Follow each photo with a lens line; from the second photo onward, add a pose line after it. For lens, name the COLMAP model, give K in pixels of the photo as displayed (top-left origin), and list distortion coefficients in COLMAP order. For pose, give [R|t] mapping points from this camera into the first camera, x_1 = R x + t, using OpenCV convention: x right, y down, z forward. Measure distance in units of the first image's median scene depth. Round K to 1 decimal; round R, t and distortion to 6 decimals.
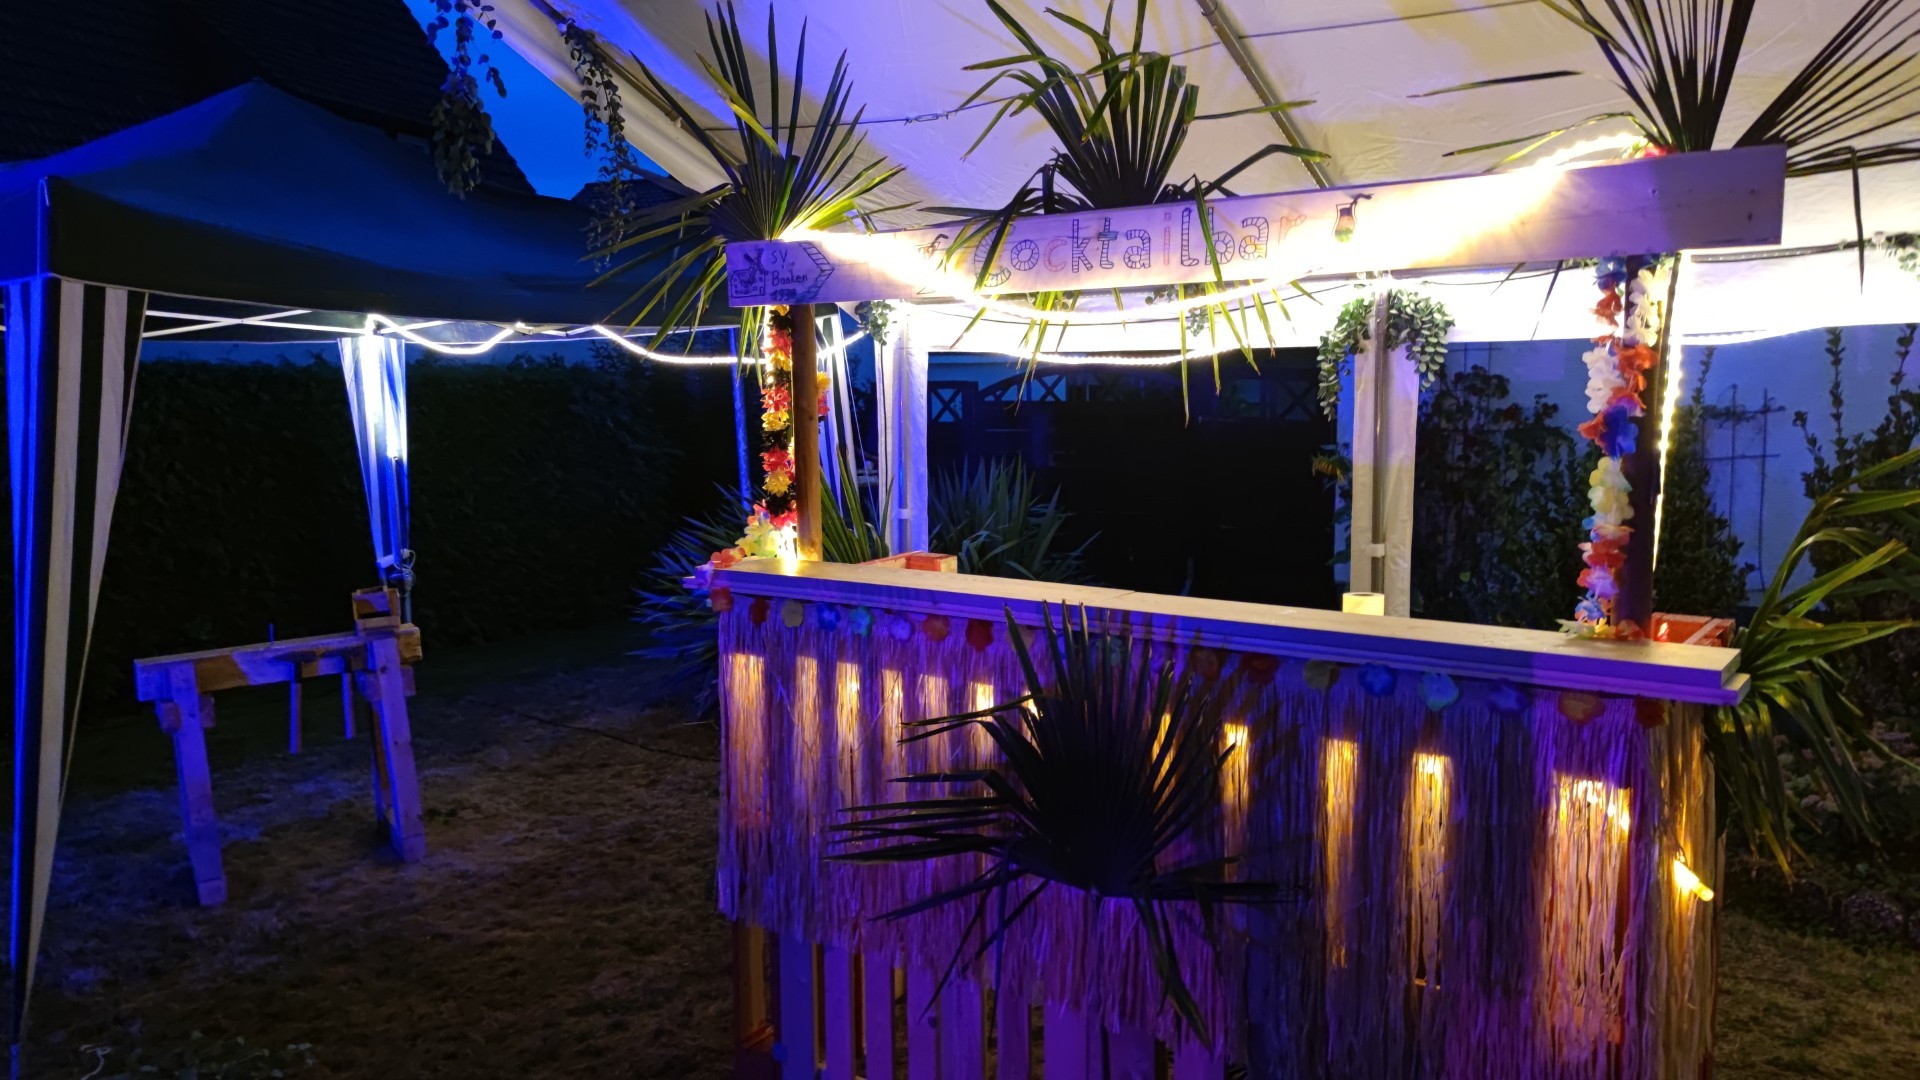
lens RADIAL K [[1364.2, 0, 952.1], [0, 1364.2, 548.9], [0, 0, 1]] dist [0.003991, -0.023256]
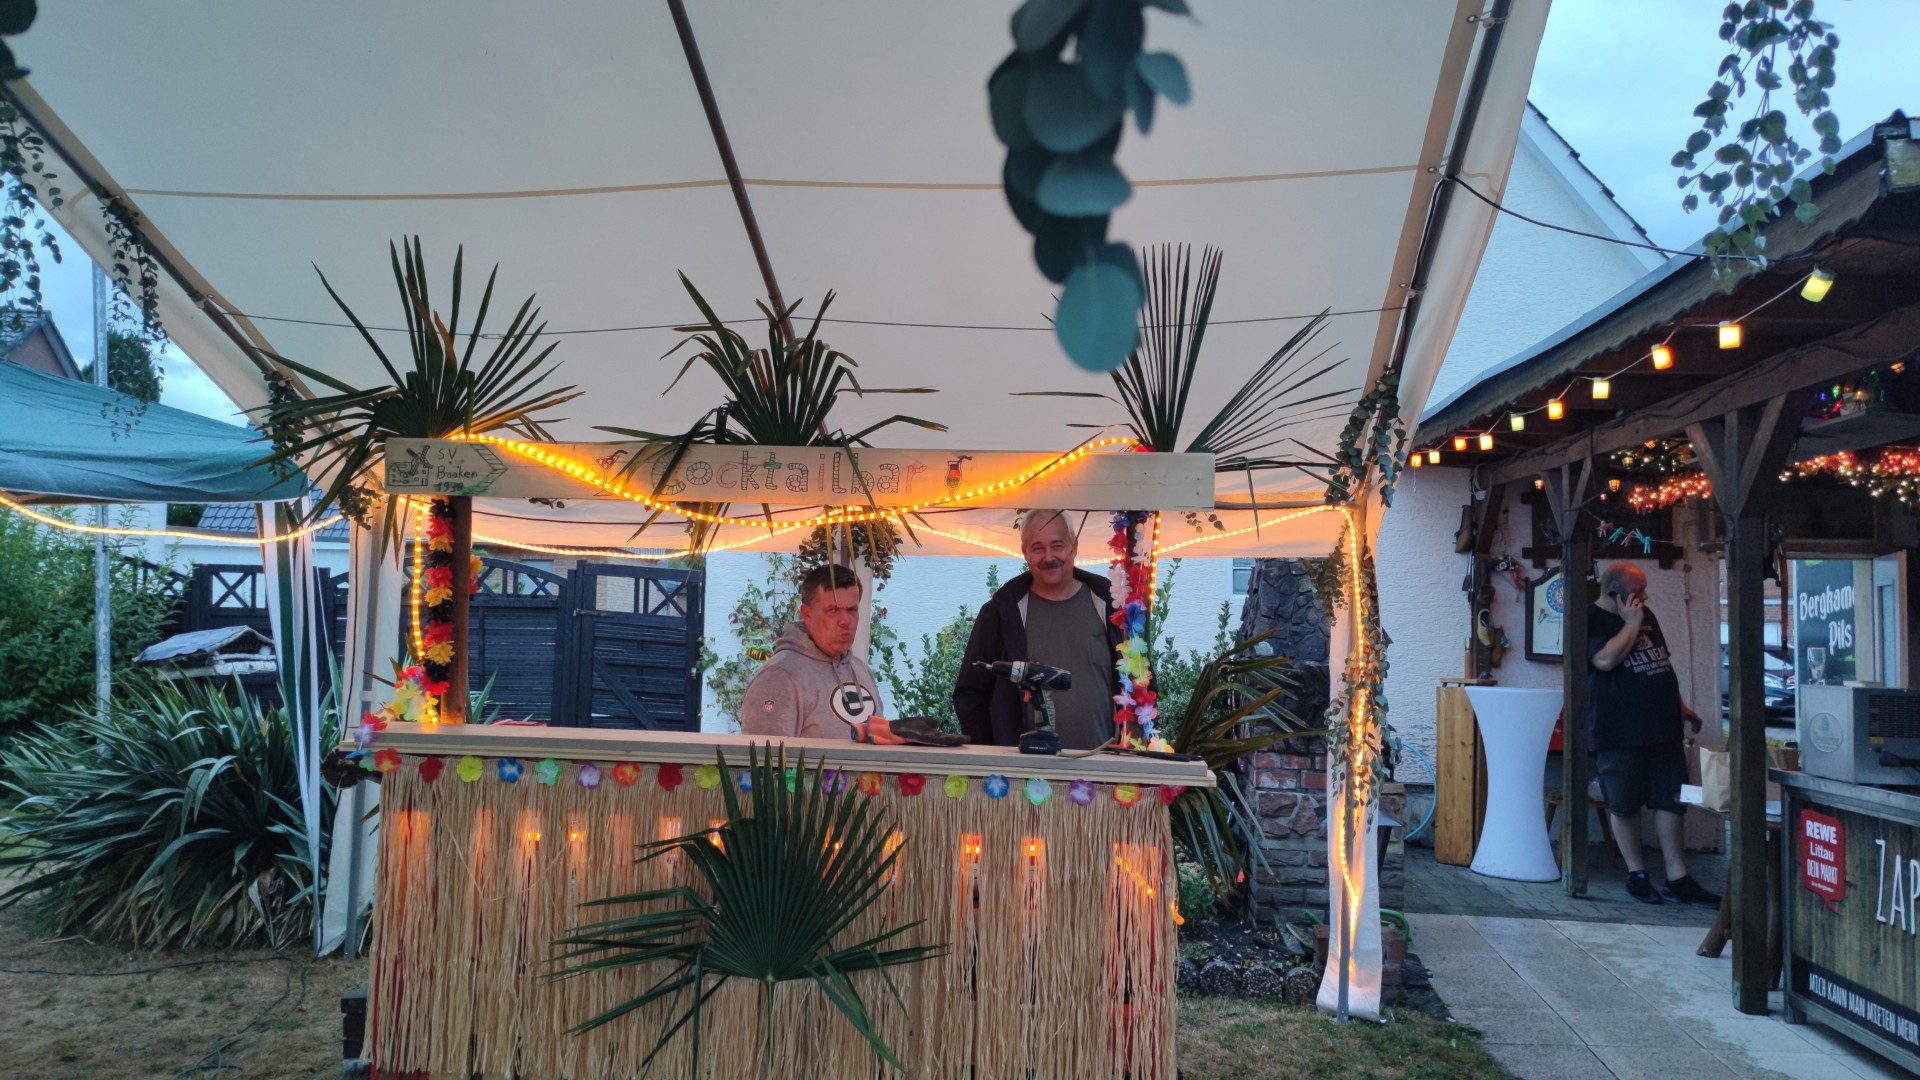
lens RADIAL K [[1364.2, 0, 966.3], [0, 1364.2, 530.6], [0, 0, 1]] dist [0.003991, -0.023256]
pose [[0.854781, 0.061635, 0.515316, -0.393464], [0.026545, 0.986431, -0.162015, 0.051231], [-0.518309, 0.152166, 0.841547, -0.197756]]
